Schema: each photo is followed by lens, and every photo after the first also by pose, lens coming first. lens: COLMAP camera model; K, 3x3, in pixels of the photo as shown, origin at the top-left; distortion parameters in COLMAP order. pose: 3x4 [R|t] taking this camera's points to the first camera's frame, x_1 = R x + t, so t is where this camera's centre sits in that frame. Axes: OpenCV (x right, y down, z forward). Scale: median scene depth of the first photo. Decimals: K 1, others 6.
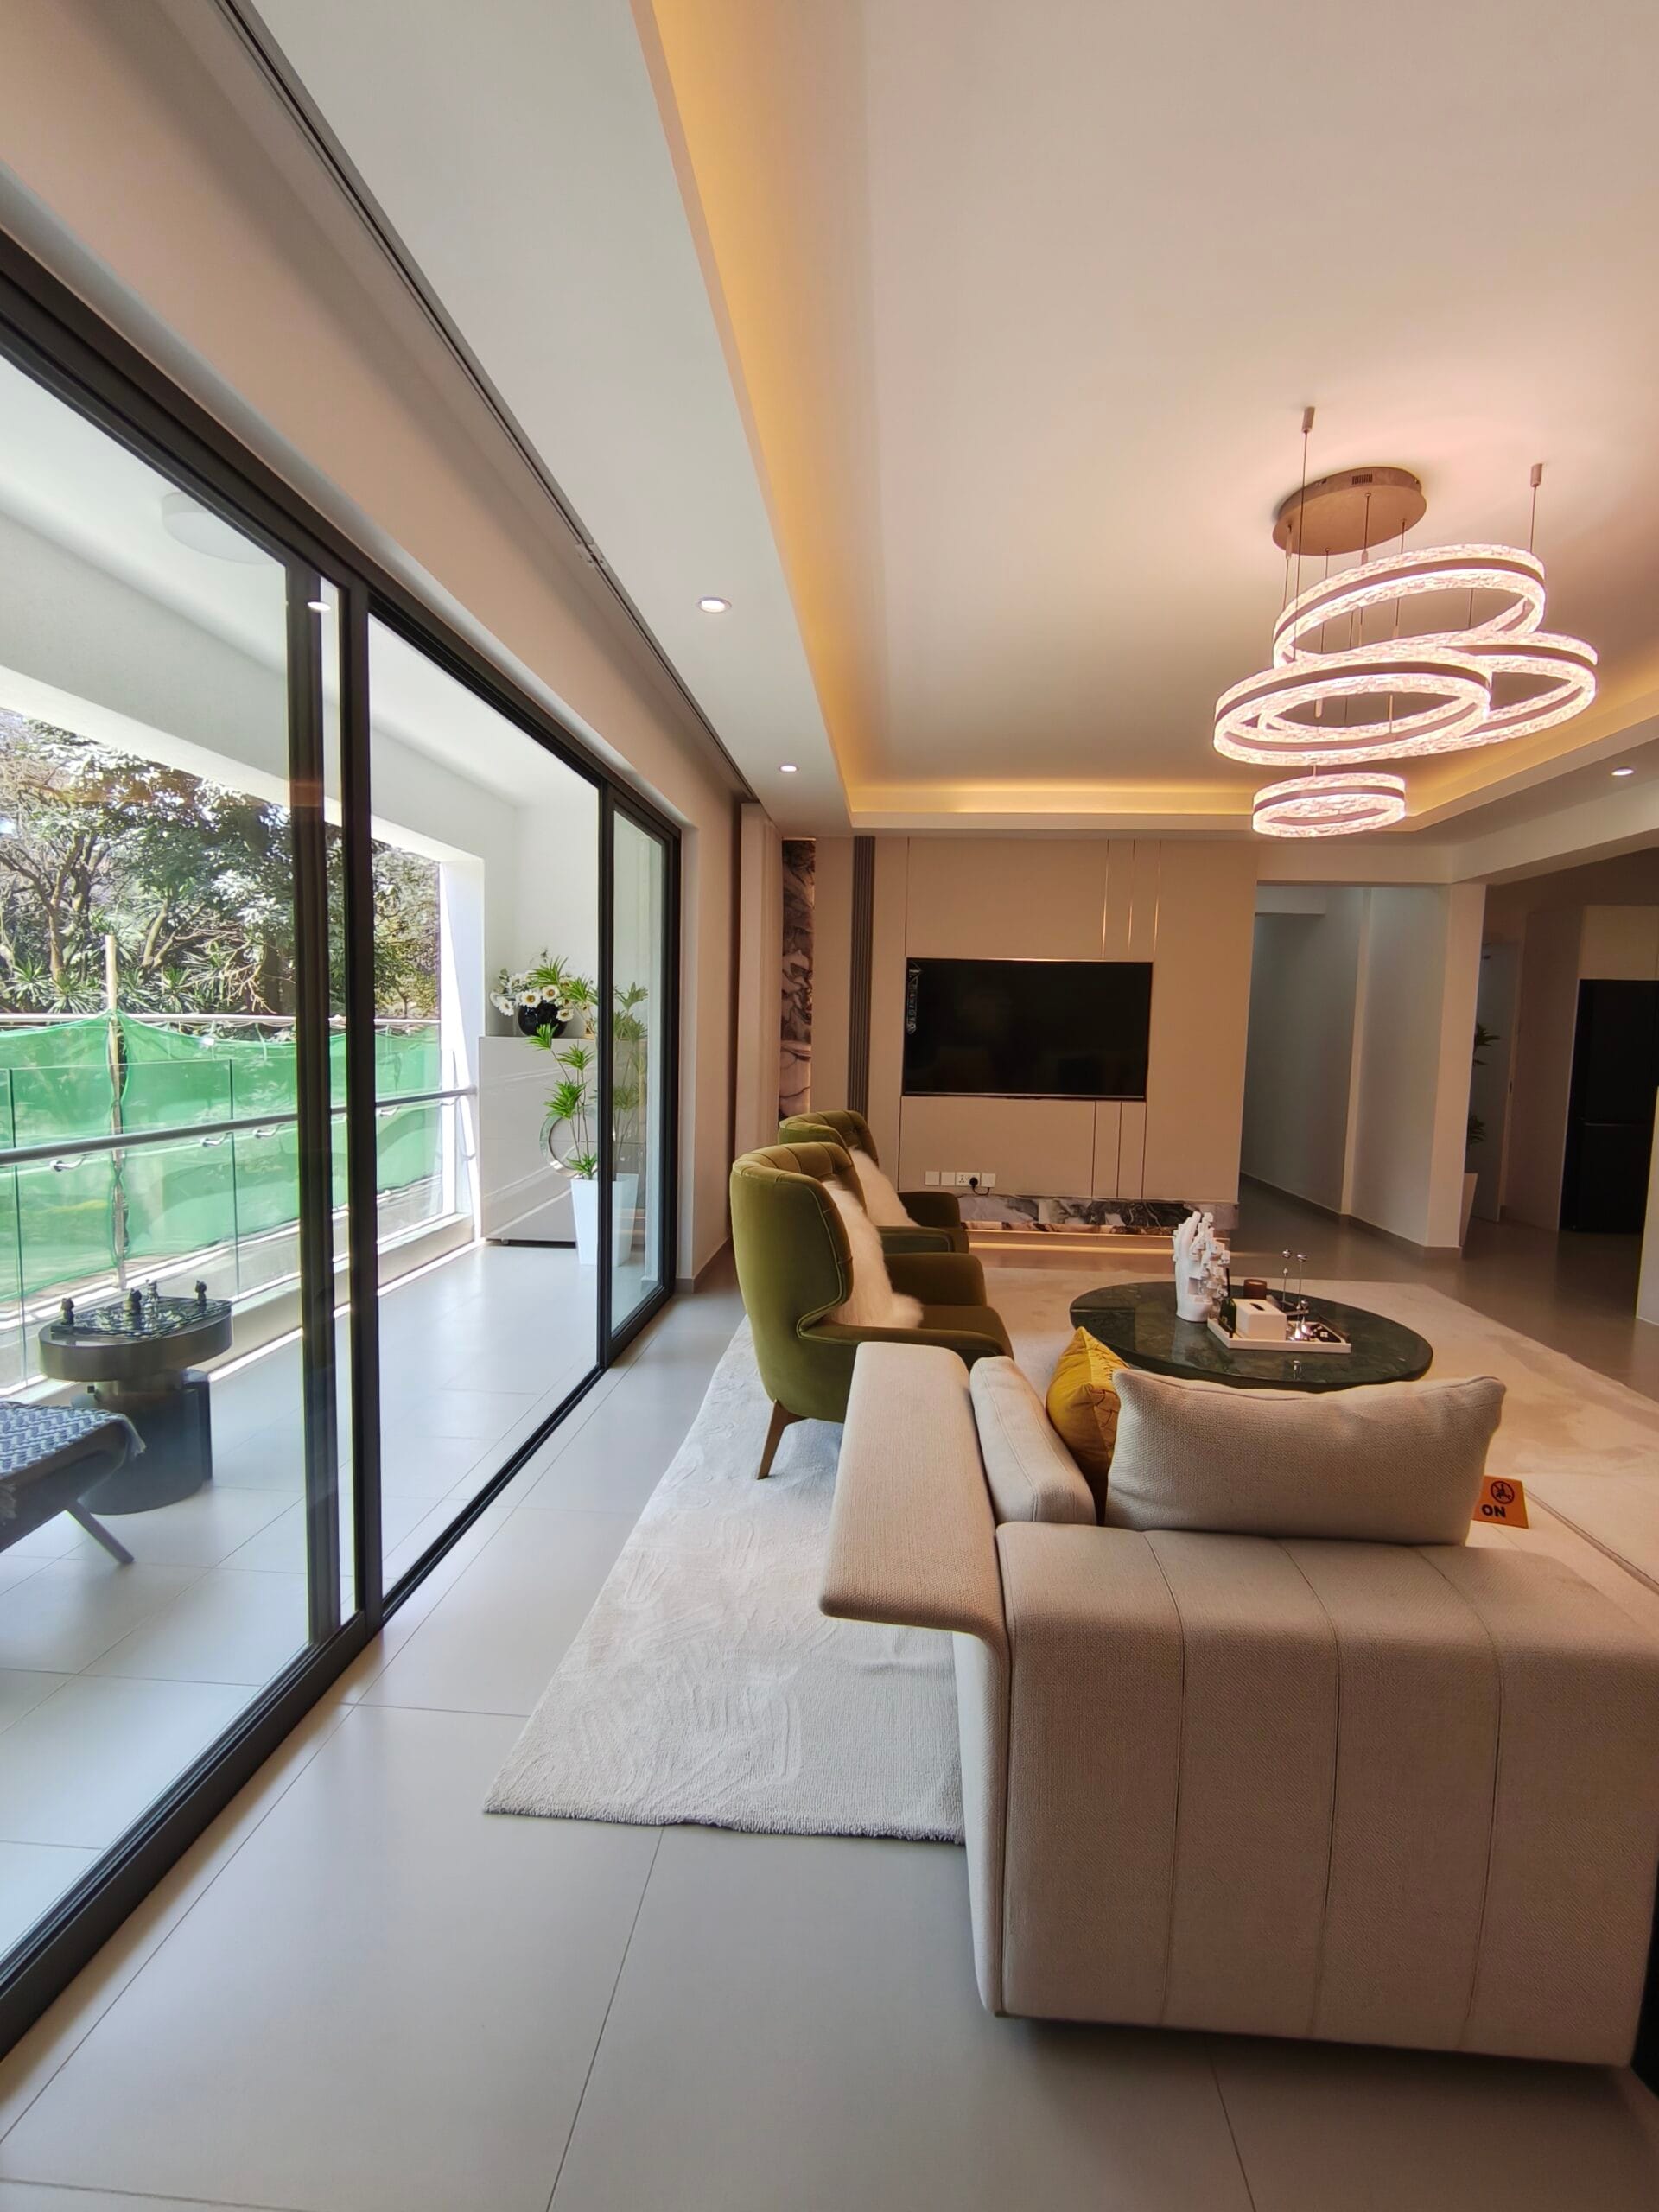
lens RADIAL K [[936.1, 0, 829.5], [0, 936.1, 1106.0], [0, 0, 1]] dist [0.002364, -0.000013]
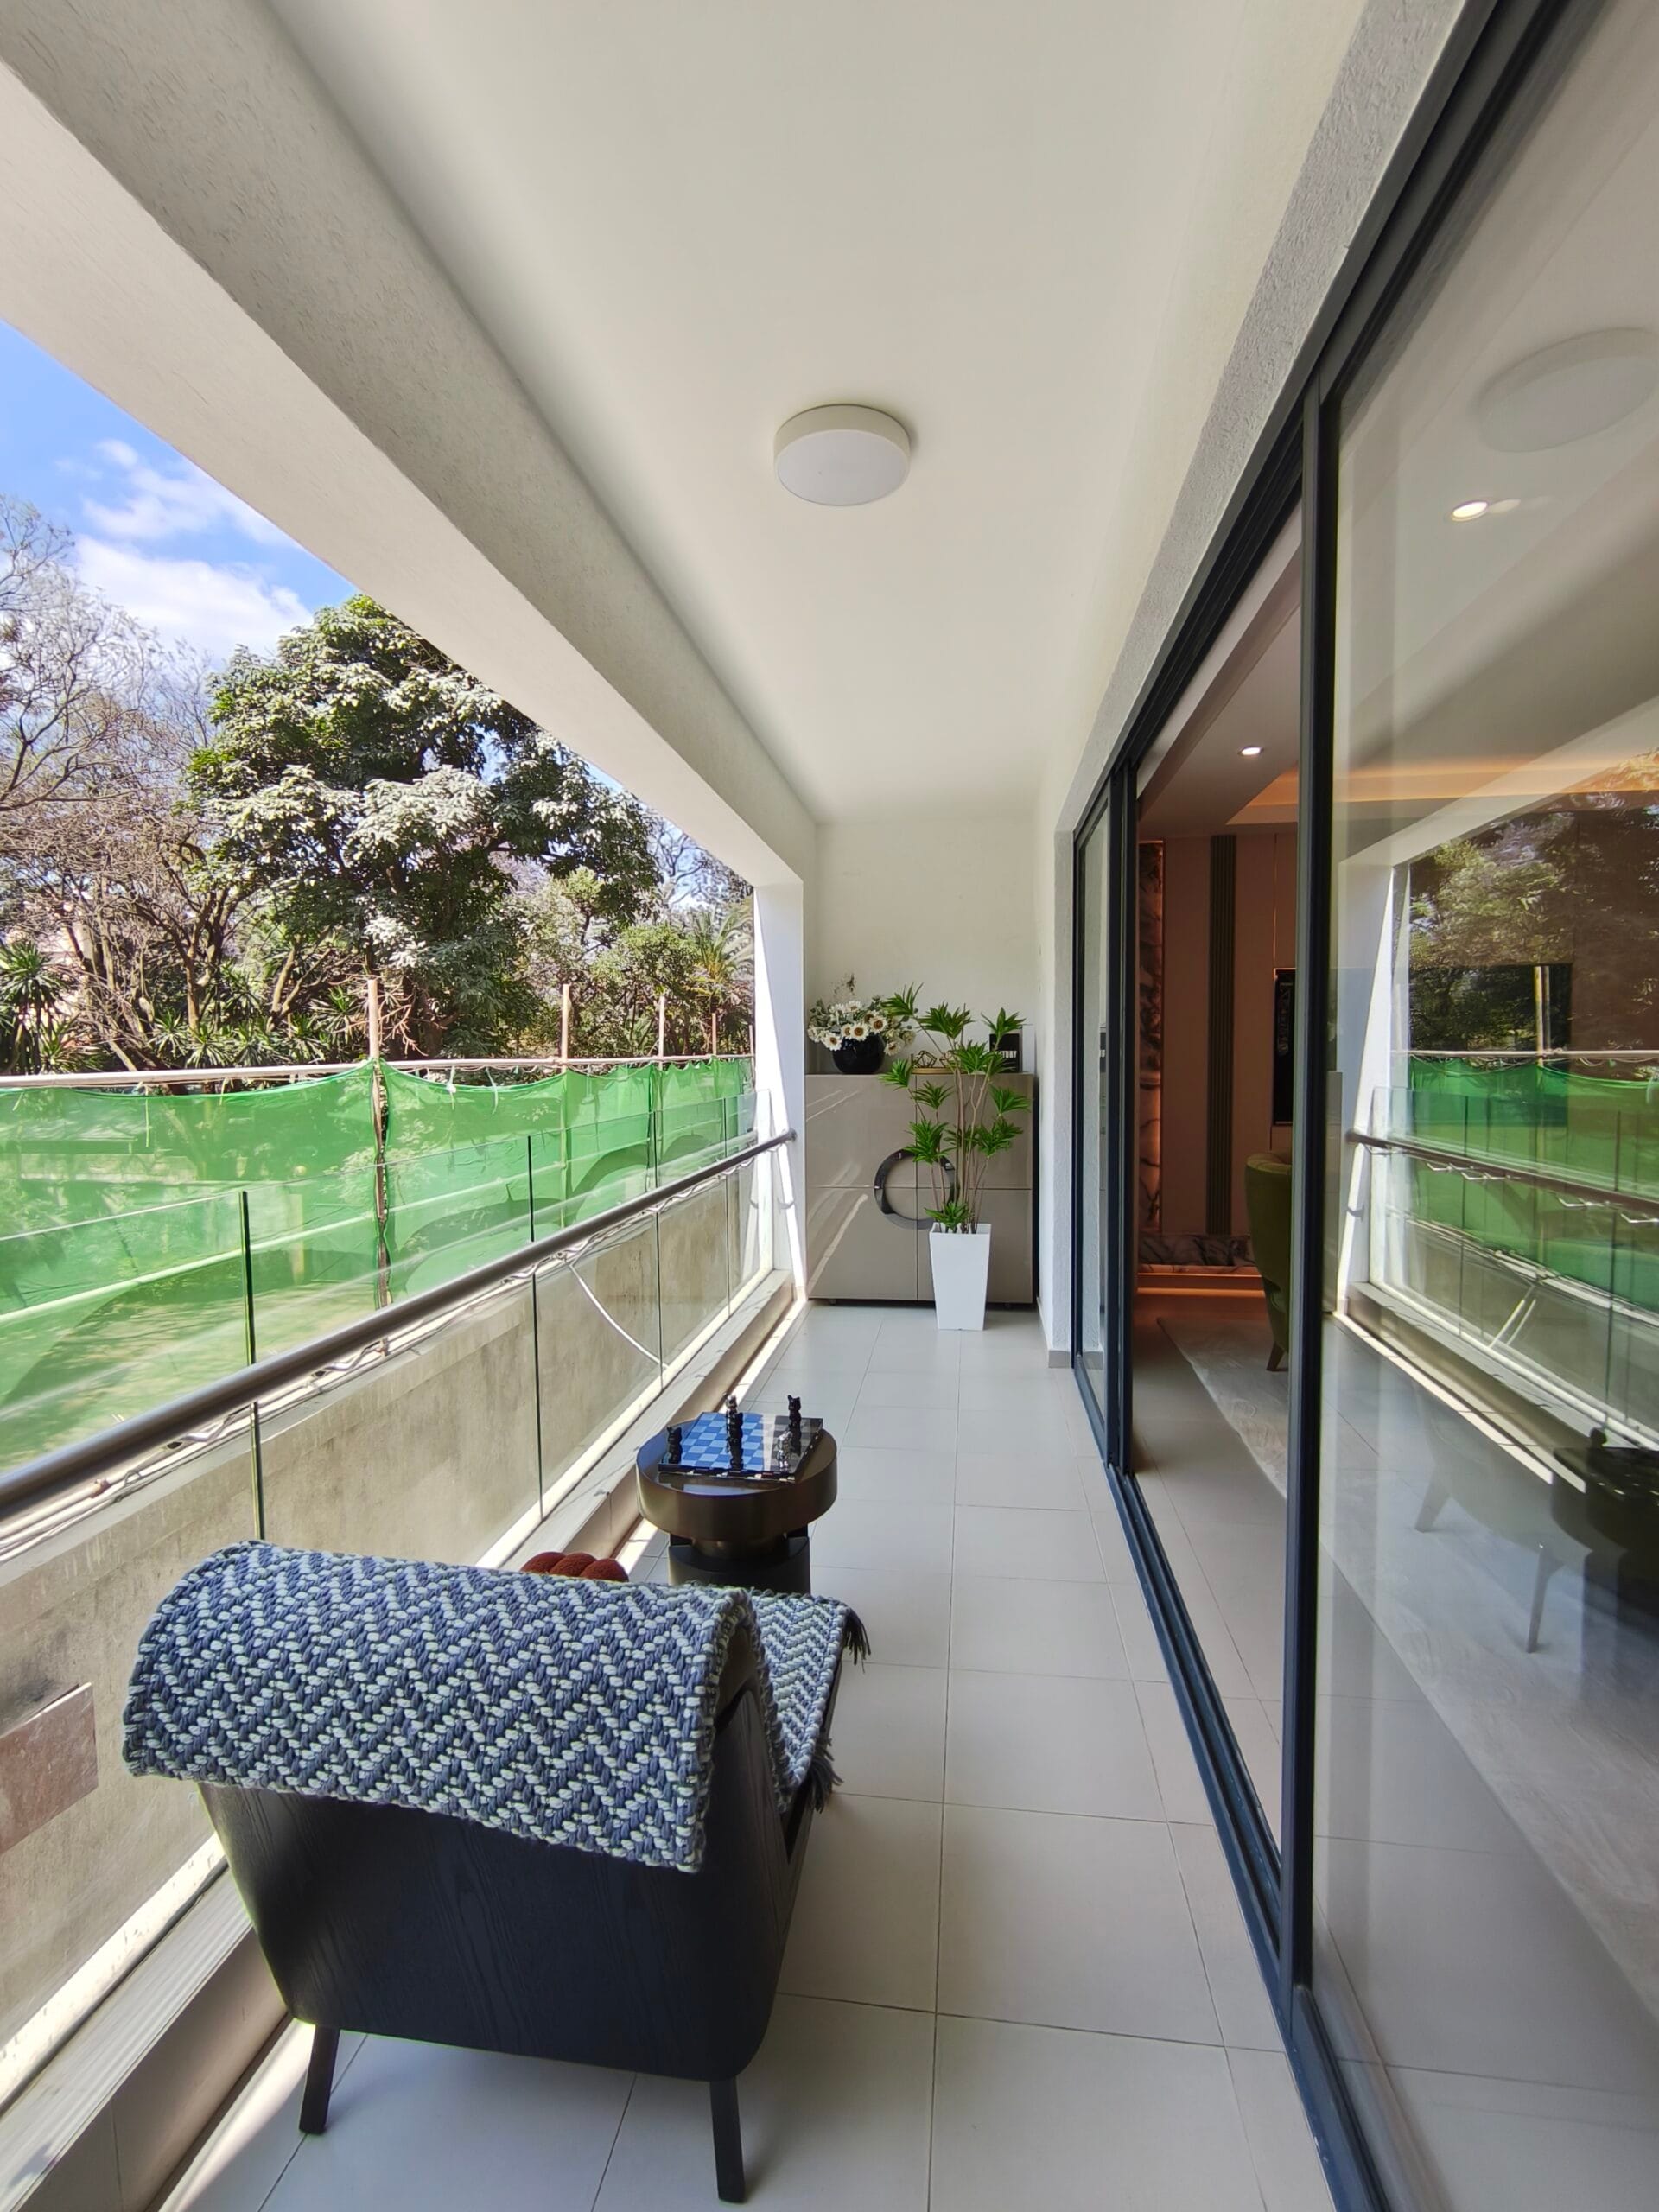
lens RADIAL K [[936.1, 0, 829.5], [0, 936.1, 1106.0], [0, 0, 1]] dist [0.002364, -0.000013]
pose [[0.997581, -0.028683, -0.063319, -0.102424], [0.027000, 0.999263, -0.027289, -0.006518], [0.064055, 0.025514, 0.997620, 0.035044]]
